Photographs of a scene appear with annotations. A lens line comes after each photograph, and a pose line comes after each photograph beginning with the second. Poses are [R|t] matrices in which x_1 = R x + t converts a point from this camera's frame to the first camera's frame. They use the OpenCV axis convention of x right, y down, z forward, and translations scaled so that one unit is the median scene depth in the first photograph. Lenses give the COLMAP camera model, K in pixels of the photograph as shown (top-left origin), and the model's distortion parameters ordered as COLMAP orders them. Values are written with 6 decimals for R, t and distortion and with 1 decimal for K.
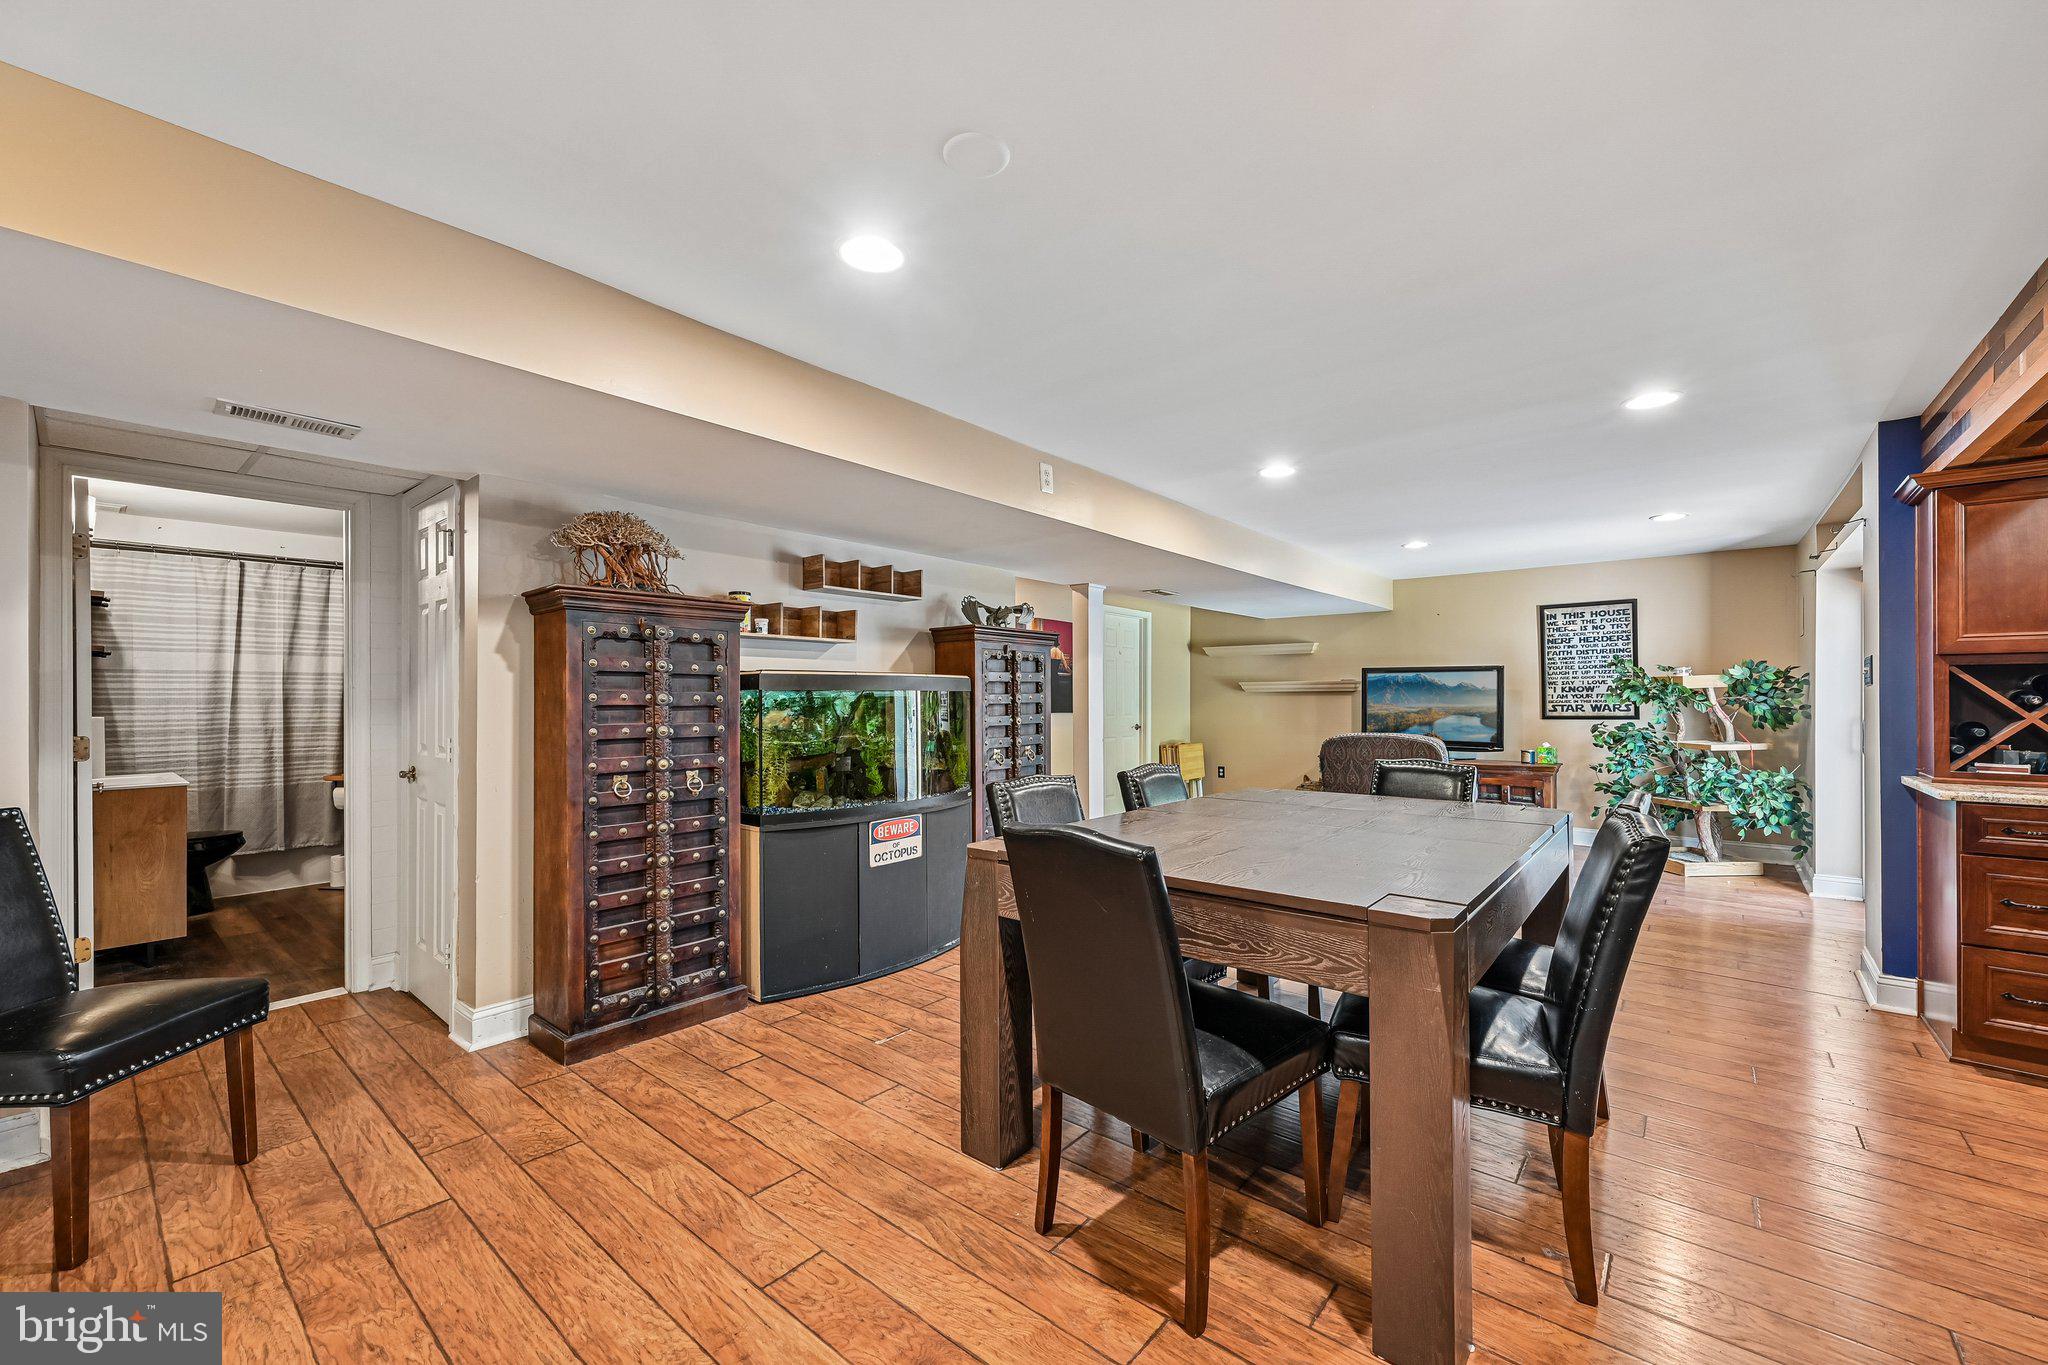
lens RADIAL K [[806.2, 0, 1031.0], [0, 806.2, 696.5], [0, 0, 1]] dist [-0.003392, 0.000602]
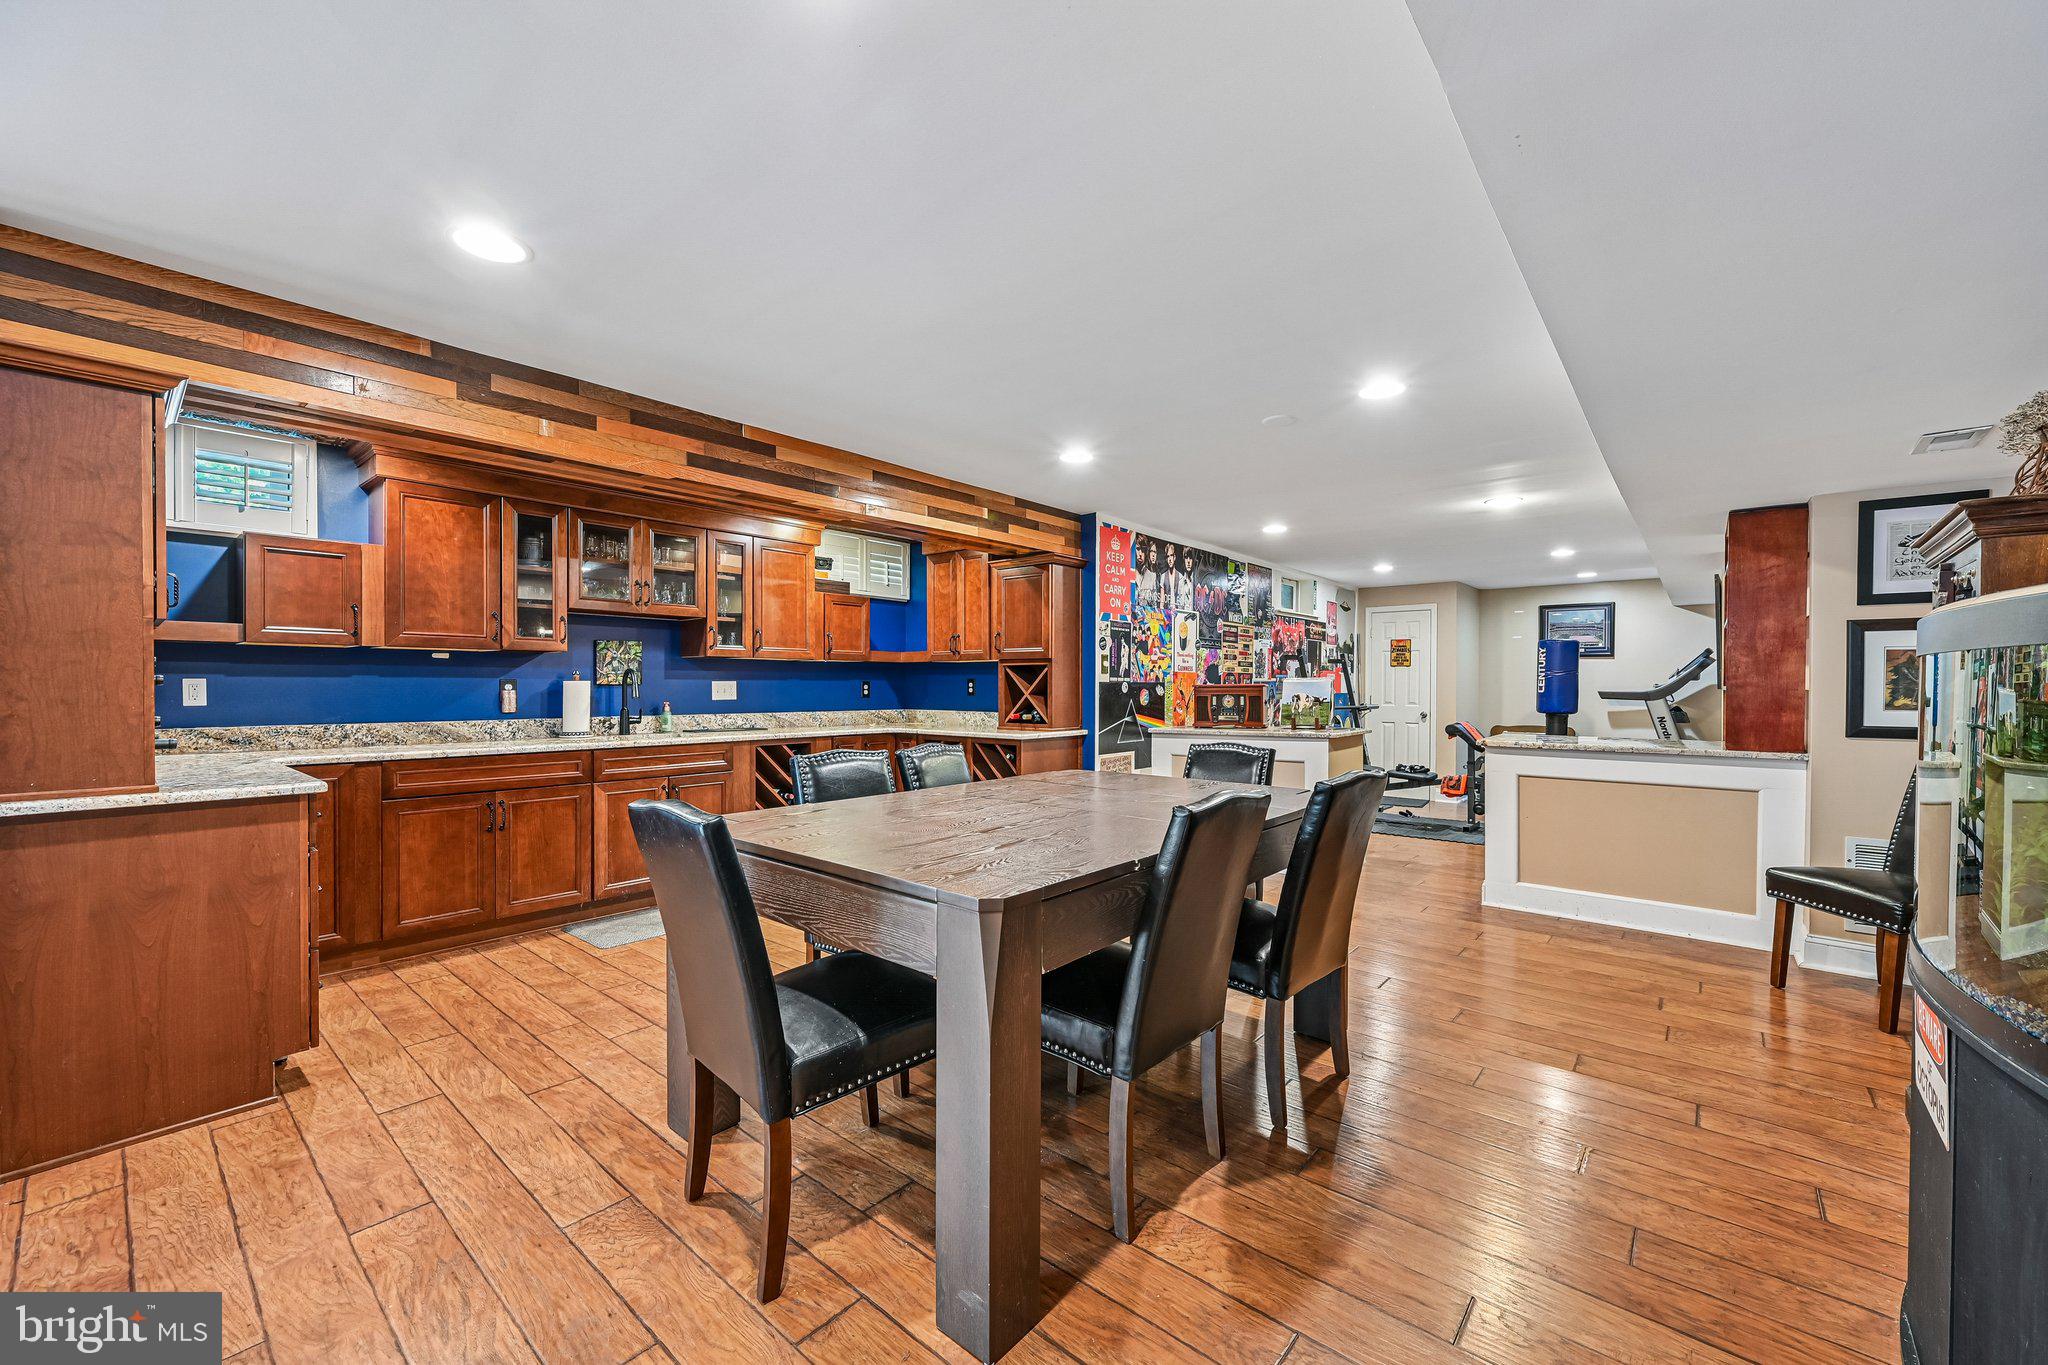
lens RADIAL K [[806.2, 0, 1029.4], [0, 806.2, 691.2], [0, 0, 1]] dist [-0.003392, 0.000602]
pose [[-0.999933, -0.000161, 0.011578, 0.246566], [-0.000099, 0.999986, 0.005336, 0.008033], [-0.011578, 0.005334, -0.999919, 1.382822]]
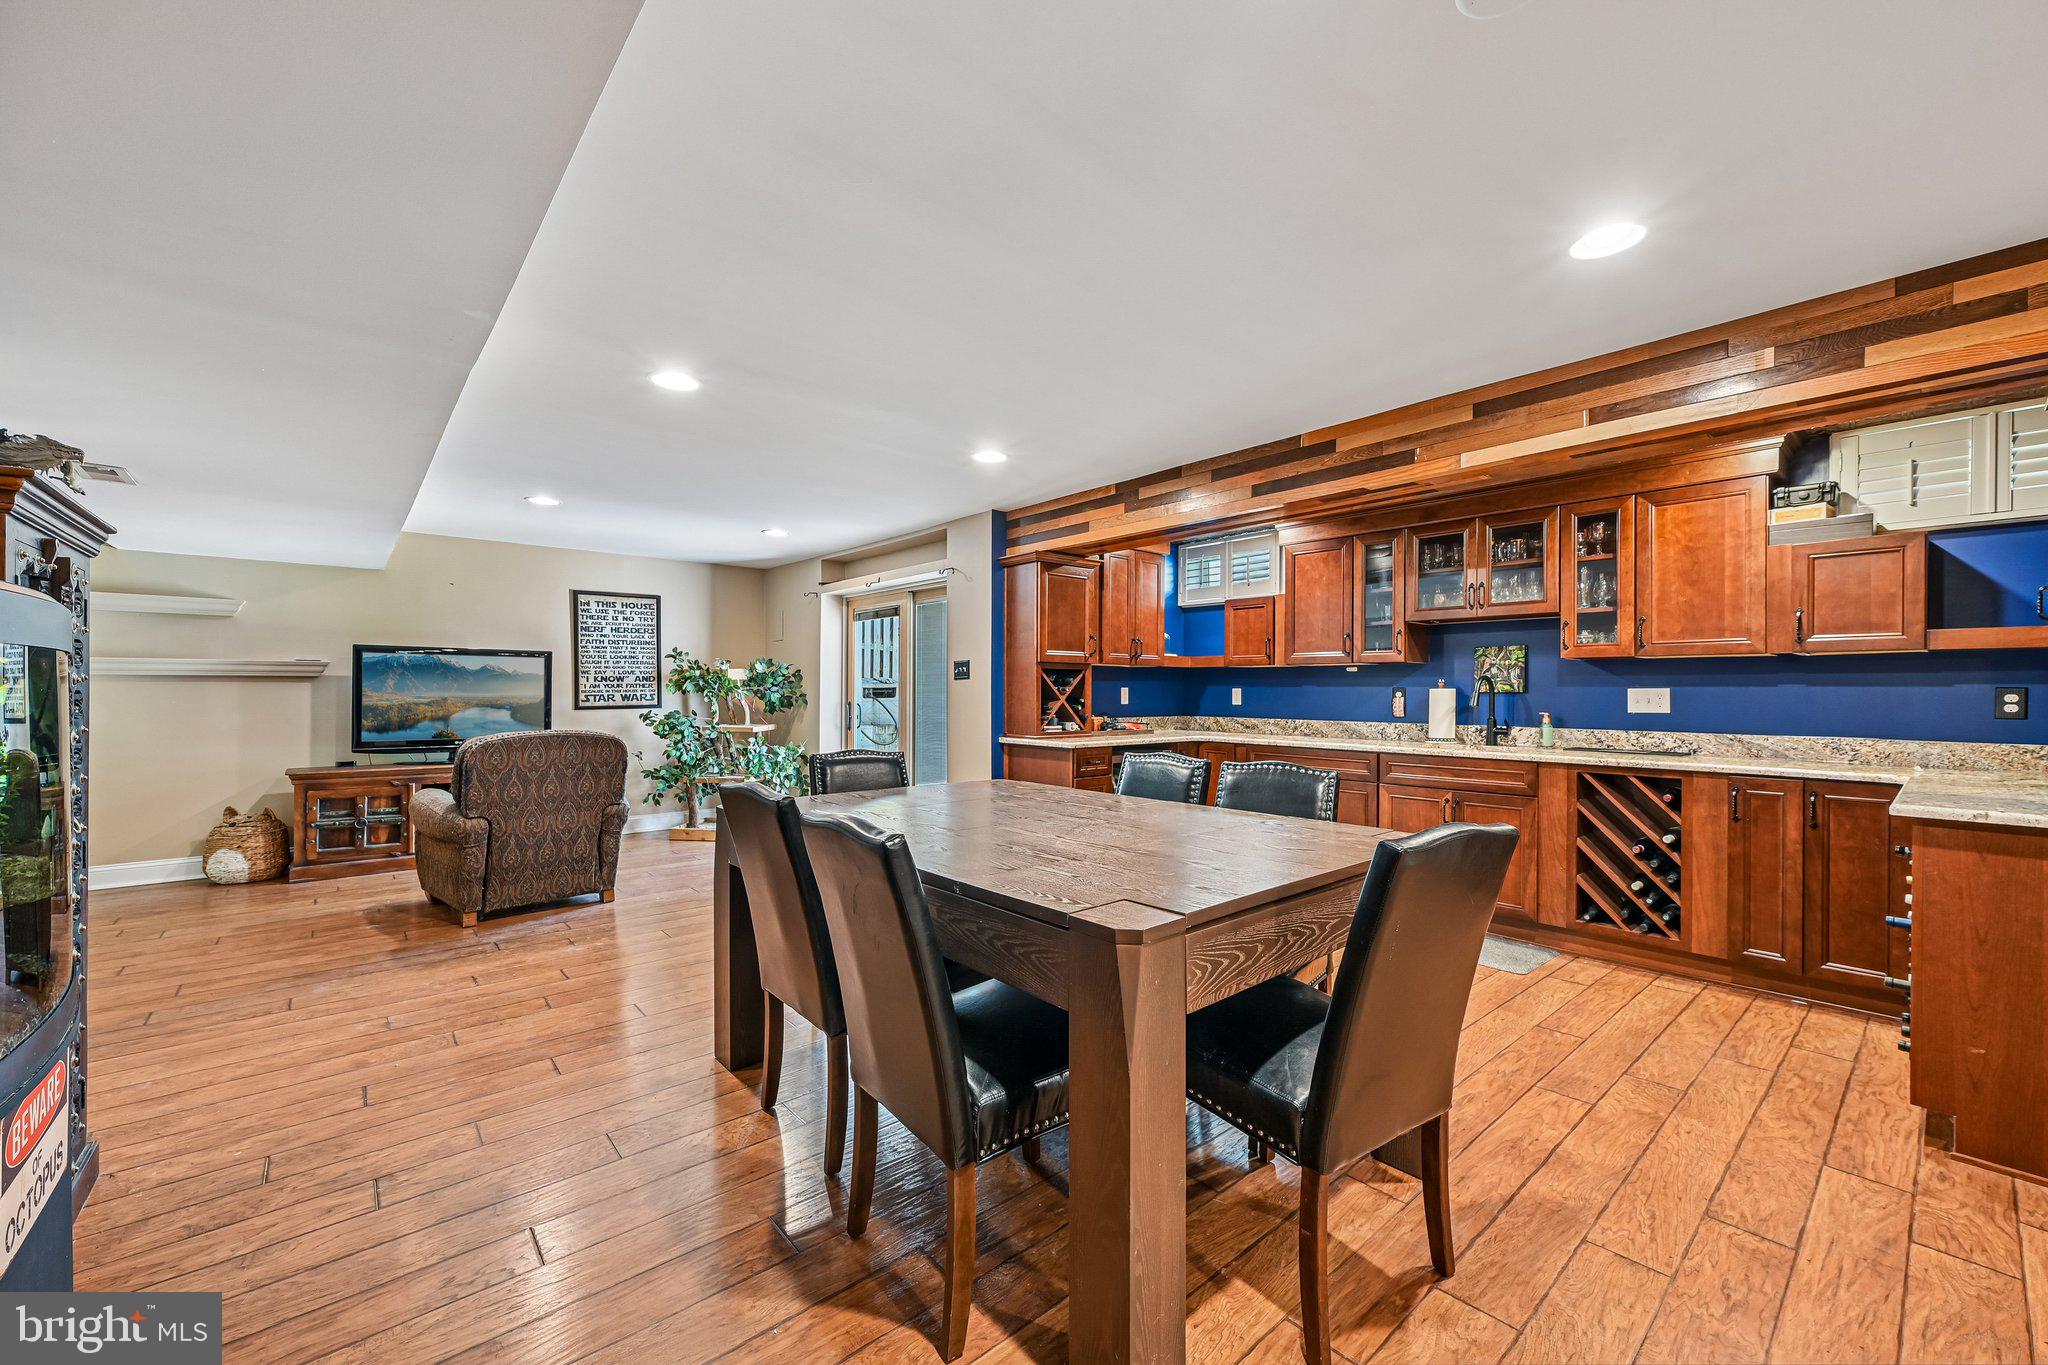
lens RADIAL K [[806.2, 0, 1034.7], [0, 806.2, 692.2], [0, 0, 1]] dist [-0.003392, 0.000602]
pose [[0.160115, 0.000117, 0.987098, -0.406582], [-0.005528, 0.999984, 0.000778, 0.006718], [-0.987083, -0.005581, 0.160113, 0.590225]]
